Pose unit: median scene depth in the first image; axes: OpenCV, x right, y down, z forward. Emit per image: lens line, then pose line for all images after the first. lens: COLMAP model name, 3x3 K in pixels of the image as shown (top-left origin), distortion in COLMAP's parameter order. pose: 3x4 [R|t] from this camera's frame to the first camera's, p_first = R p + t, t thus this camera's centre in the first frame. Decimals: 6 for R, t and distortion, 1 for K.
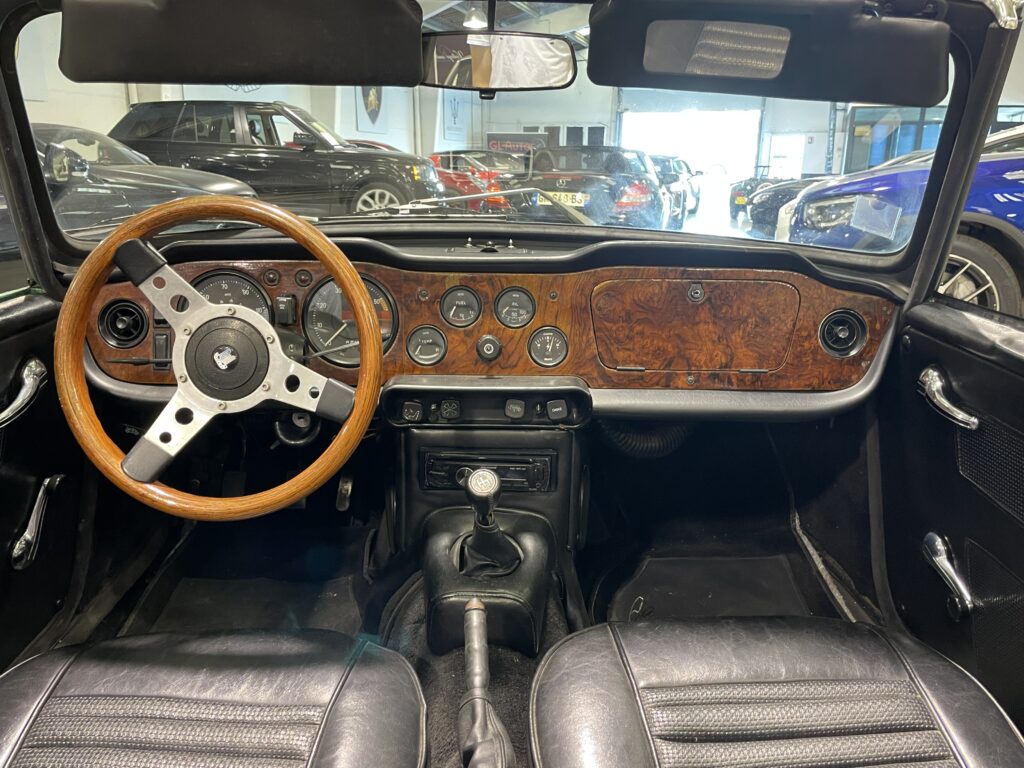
lens RADIAL K [[803.7, 0, 506.4], [0, 803.7, 387.0], [0, 0, 1]] dist [0.103313, -0.153403]
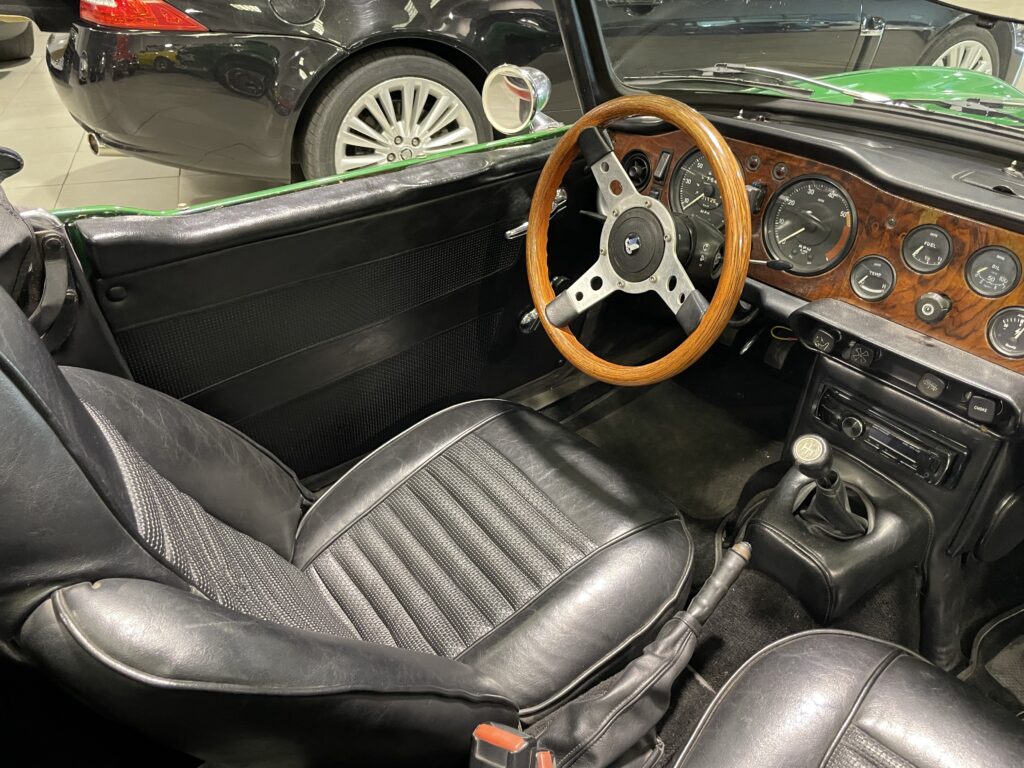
lens RADIAL K [[772.6, 0, 507.7], [0, 772.6, 373.5], [0, 0, 1]] dist [0.089746, -0.120984]
pose [[0.623811, 0.425554, -0.655564, 0.266148], [-0.227913, 0.901363, 0.368239, -0.185267], [0.747607, -0.080300, 0.659269, 0.108991]]
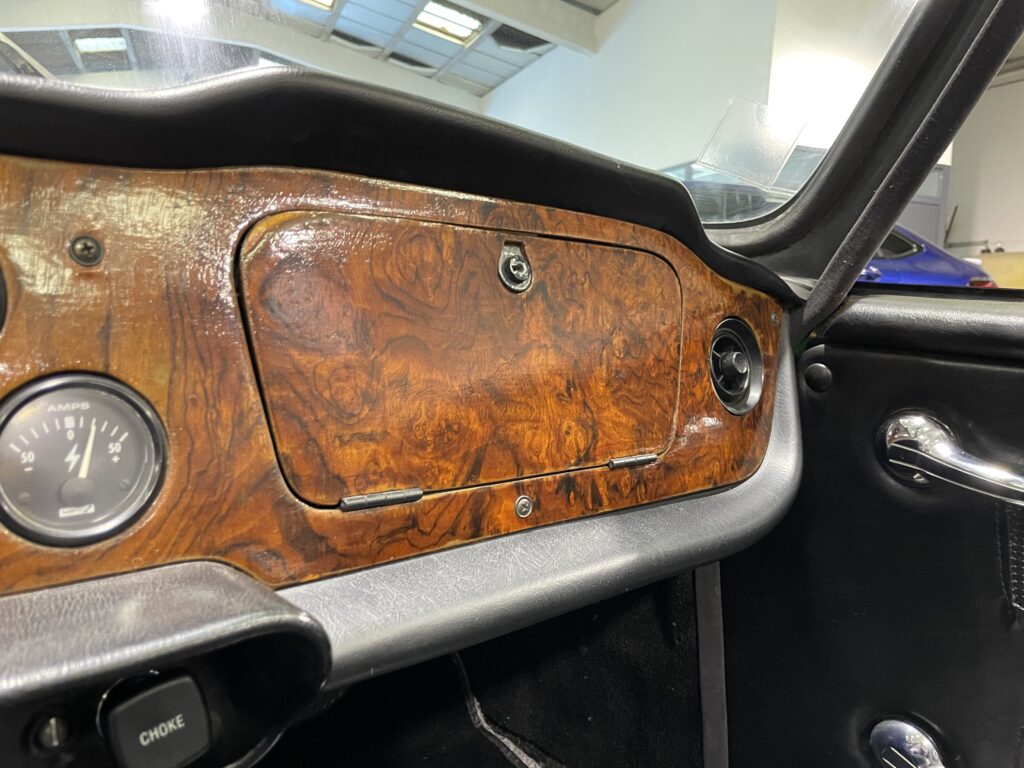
lens RADIAL K [[778.4, 0, 519.2], [0, 778.4, 381.6], [0, 0, 1]] dist [0.083307, -0.116280]
pose [[0.746695, -0.049427, 0.663328, -0.004601], [0.143036, 0.985837, -0.087554, -0.033250], [-0.649606, 0.160256, 0.743189, 0.737011]]
